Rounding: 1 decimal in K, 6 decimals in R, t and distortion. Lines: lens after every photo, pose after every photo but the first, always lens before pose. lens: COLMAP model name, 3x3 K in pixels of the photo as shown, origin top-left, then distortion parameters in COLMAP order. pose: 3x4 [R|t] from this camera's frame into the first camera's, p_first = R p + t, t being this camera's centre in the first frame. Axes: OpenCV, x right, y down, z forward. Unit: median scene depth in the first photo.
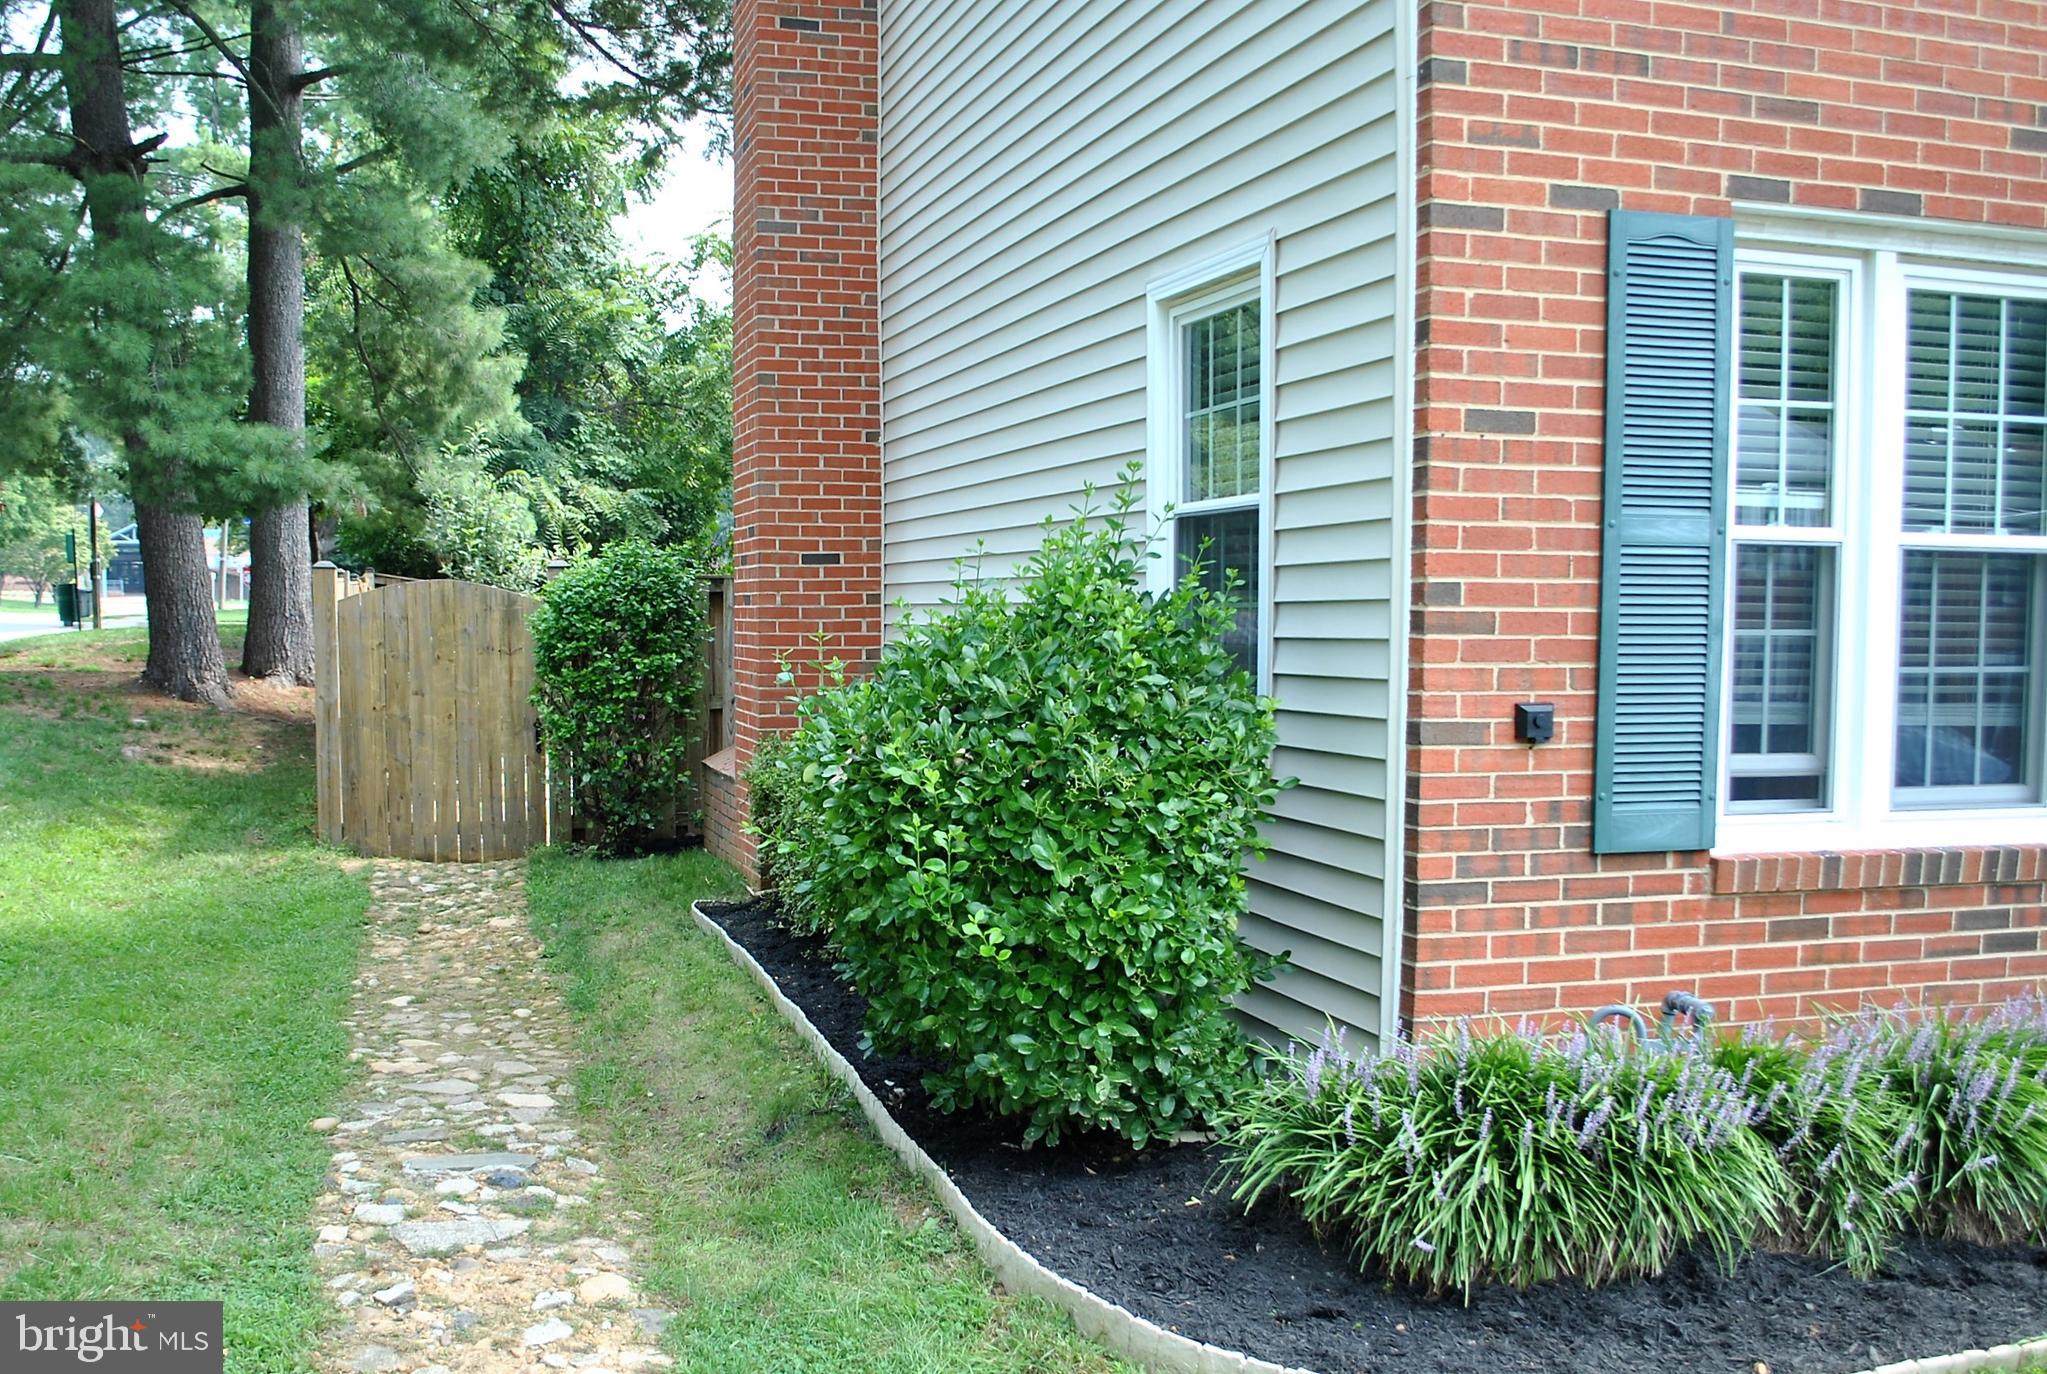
lens RADIAL K [[1939.4, 0, 927.9], [0, 1939.4, 785.4], [0, 0, 1]] dist [-0.082153, 0.006565]
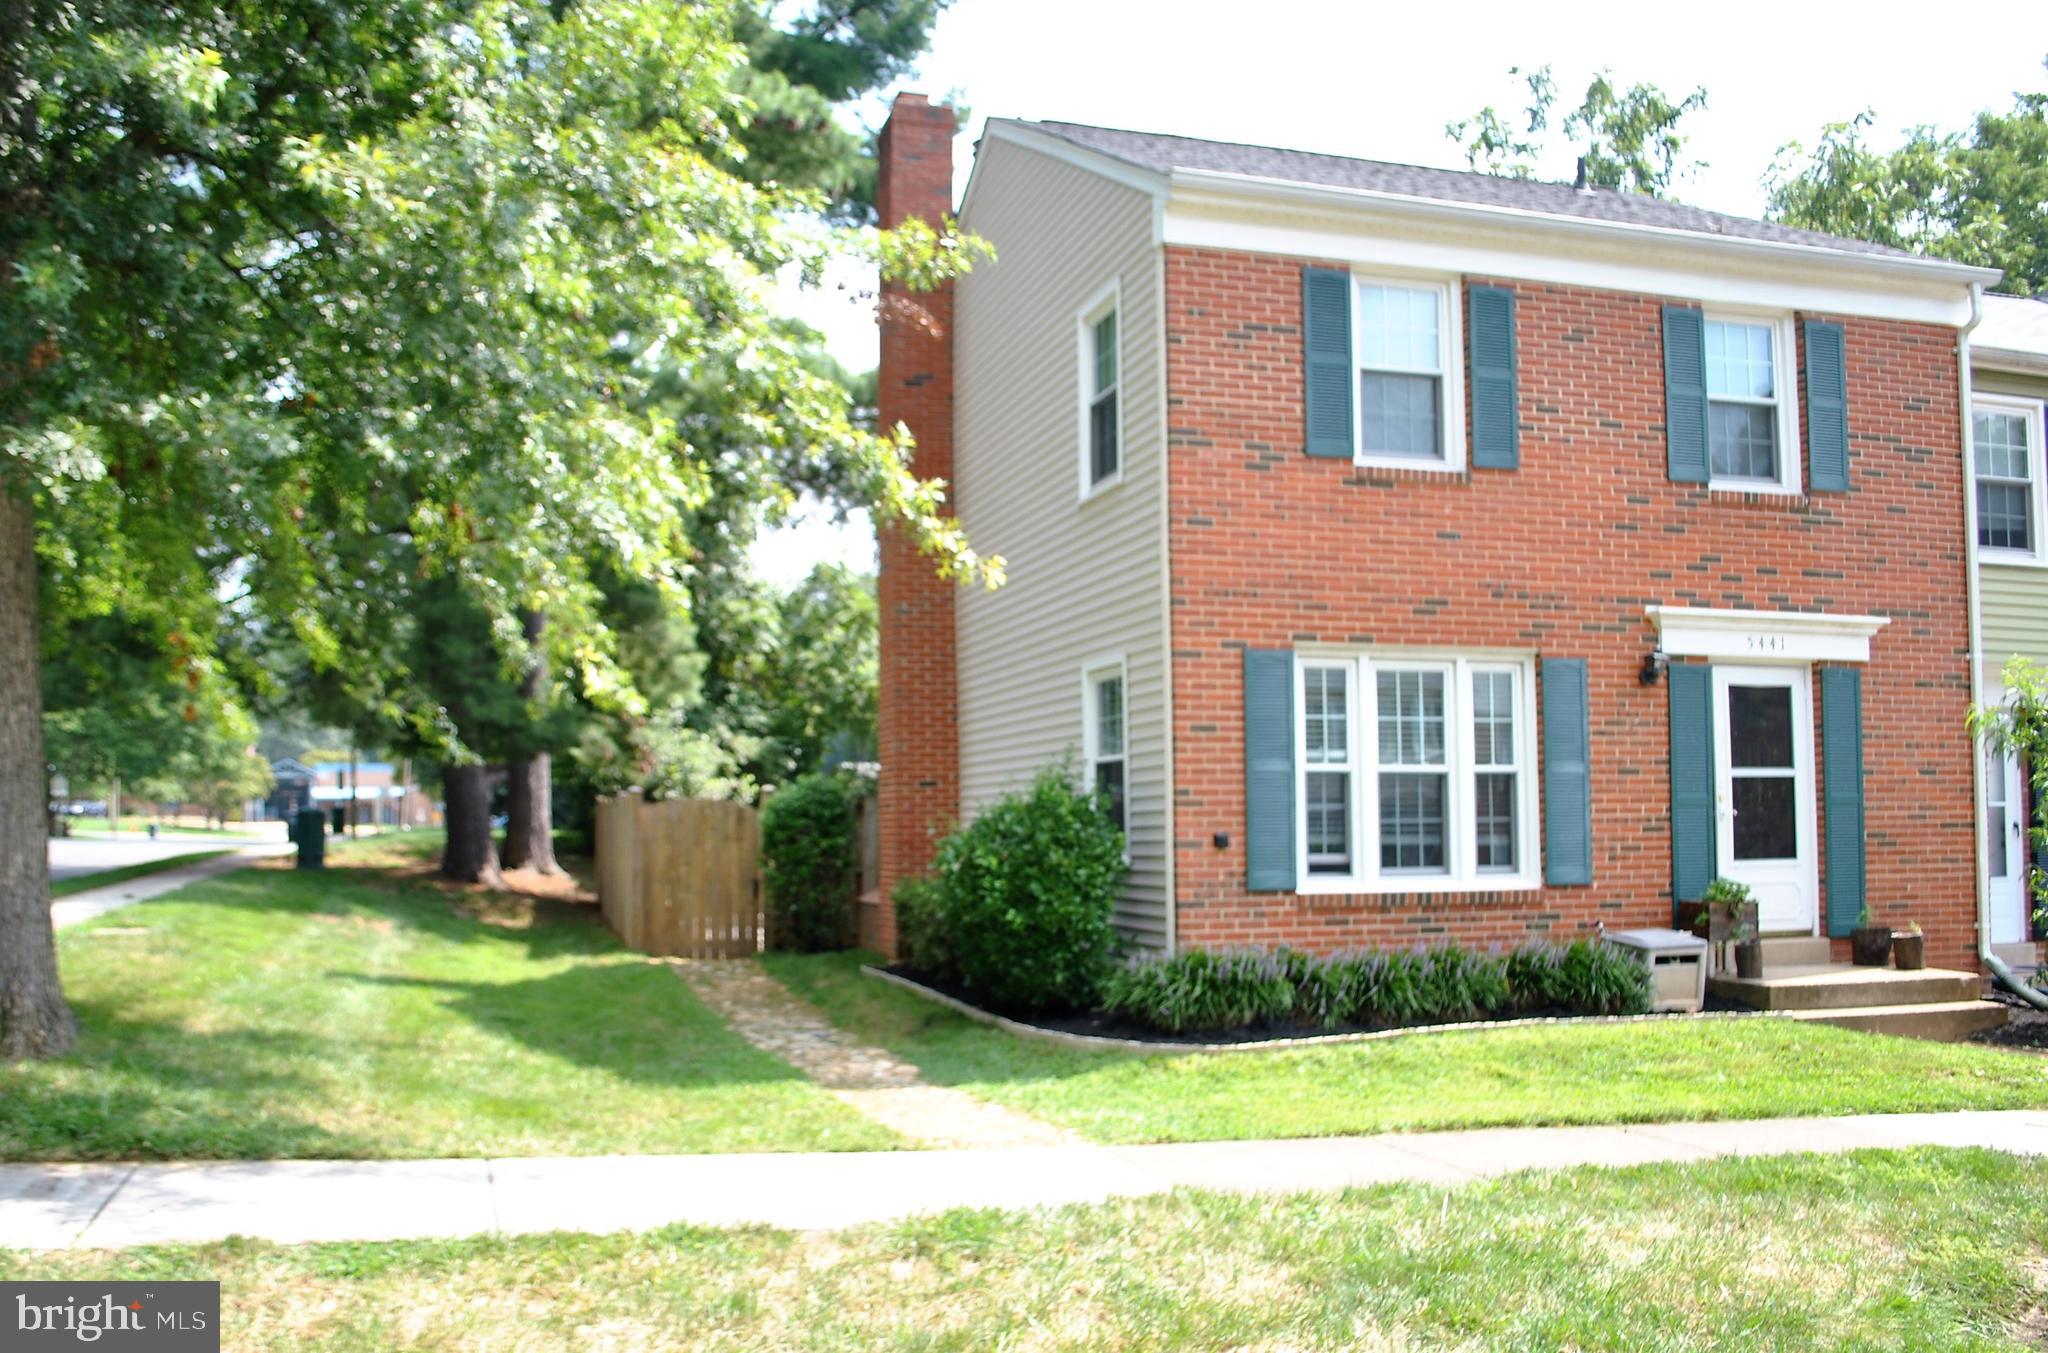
lens RADIAL K [[1657.7, 0, 964.9], [0, 1657.7, 769.9], [0, 0, 1]] dist [-0.062650, 0.002620]
pose [[0.999939, -0.010383, -0.003668, -0.027345], [0.009839, 0.992012, -0.125758, 0.149632], [0.004944, 0.125714, 0.992054, -1.238310]]
